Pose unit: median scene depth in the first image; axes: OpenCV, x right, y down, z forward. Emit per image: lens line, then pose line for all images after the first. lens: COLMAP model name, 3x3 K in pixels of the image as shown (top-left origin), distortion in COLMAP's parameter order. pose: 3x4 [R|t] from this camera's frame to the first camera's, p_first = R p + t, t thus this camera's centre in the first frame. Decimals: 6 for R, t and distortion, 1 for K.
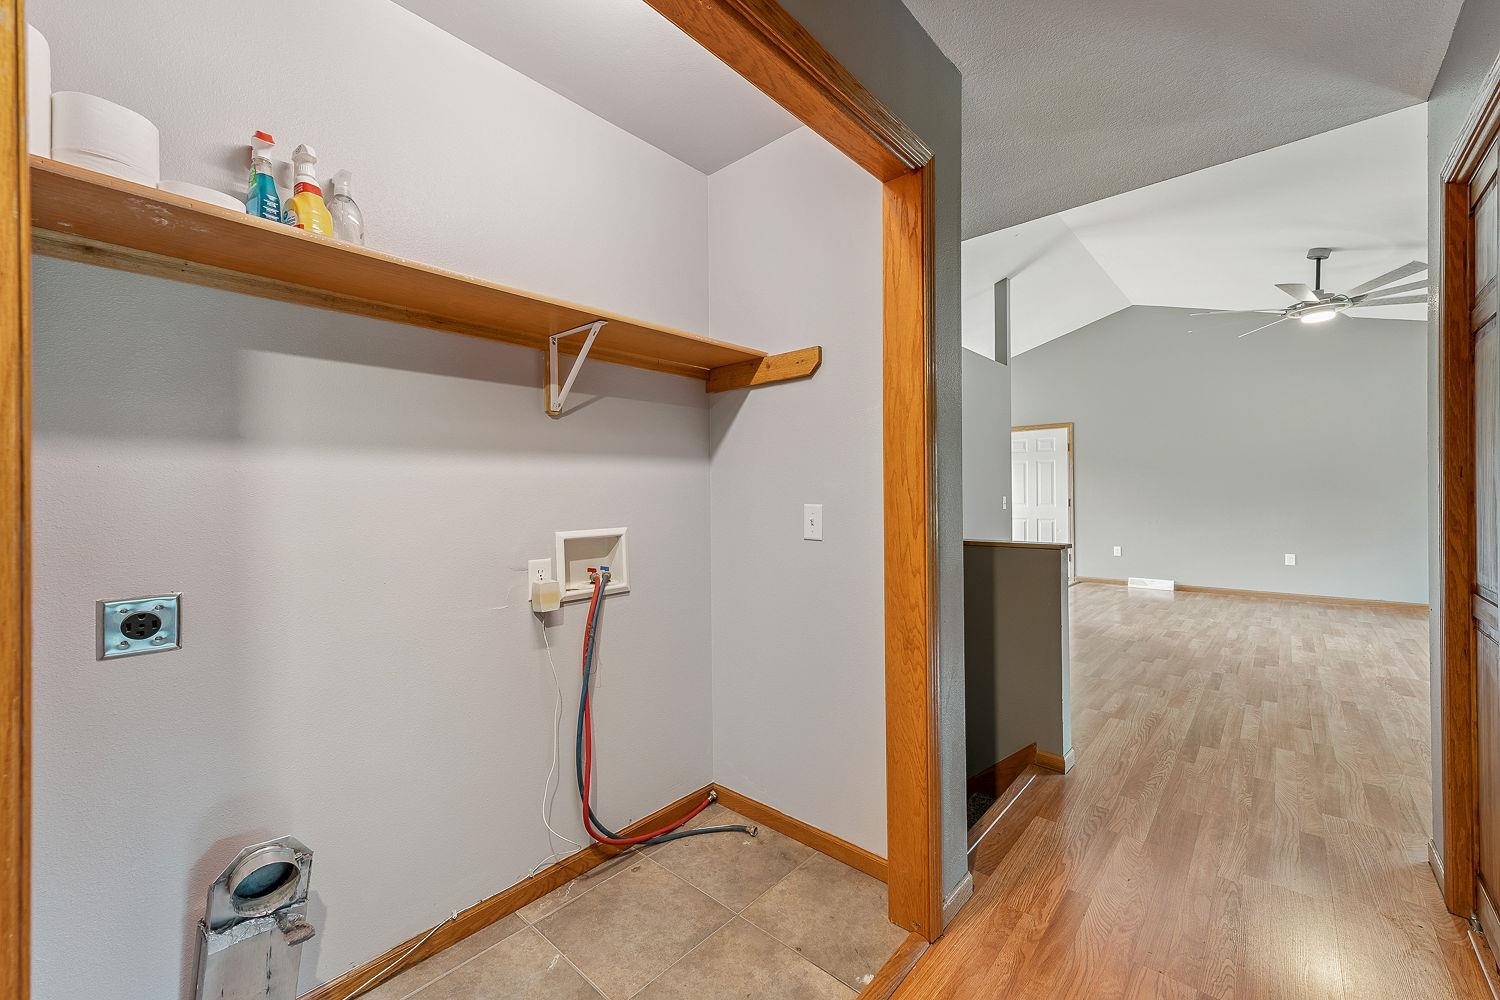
lens RADIAL K [[598.7, 0, 746.2], [0, 598.7, 494.2], [0, 0, 1]] dist [0.002722, 0.000329]
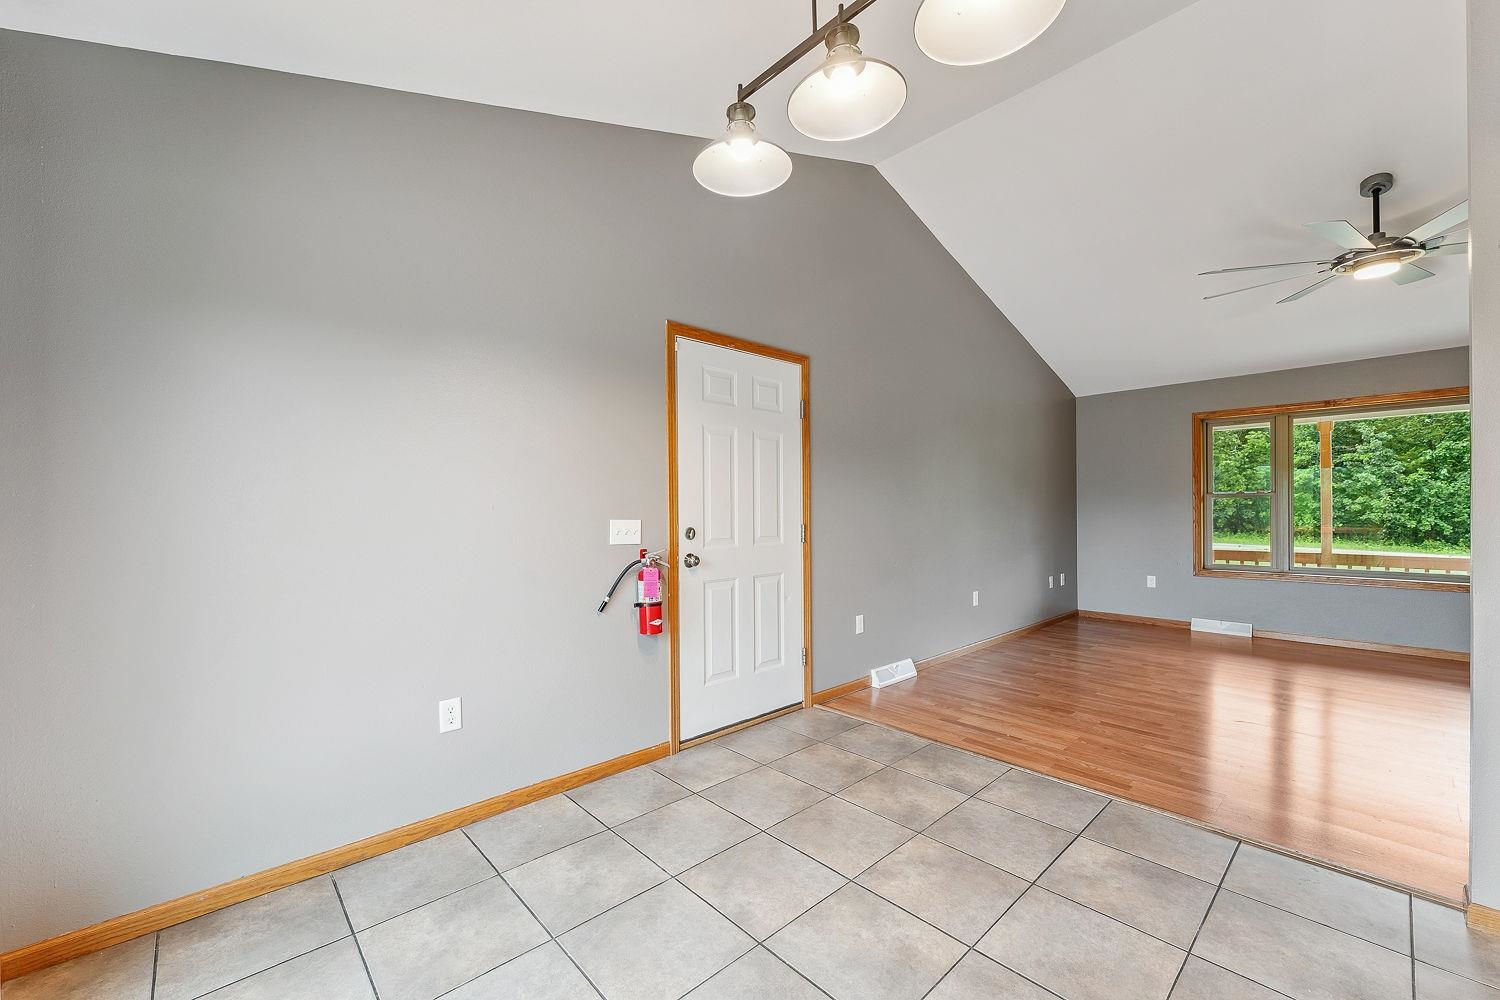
lens RADIAL K [[601.8, 0, 749.2], [0, 601.8, 503.1], [0, 0, 1]] dist [0.001858, 0.000233]
pose [[0.092997, 0.012707, 0.995585, 0.196002], [0.000726, 0.999917, -0.012830, -0.005677], [-0.995666, 0.001916, 0.092980, 2.177919]]
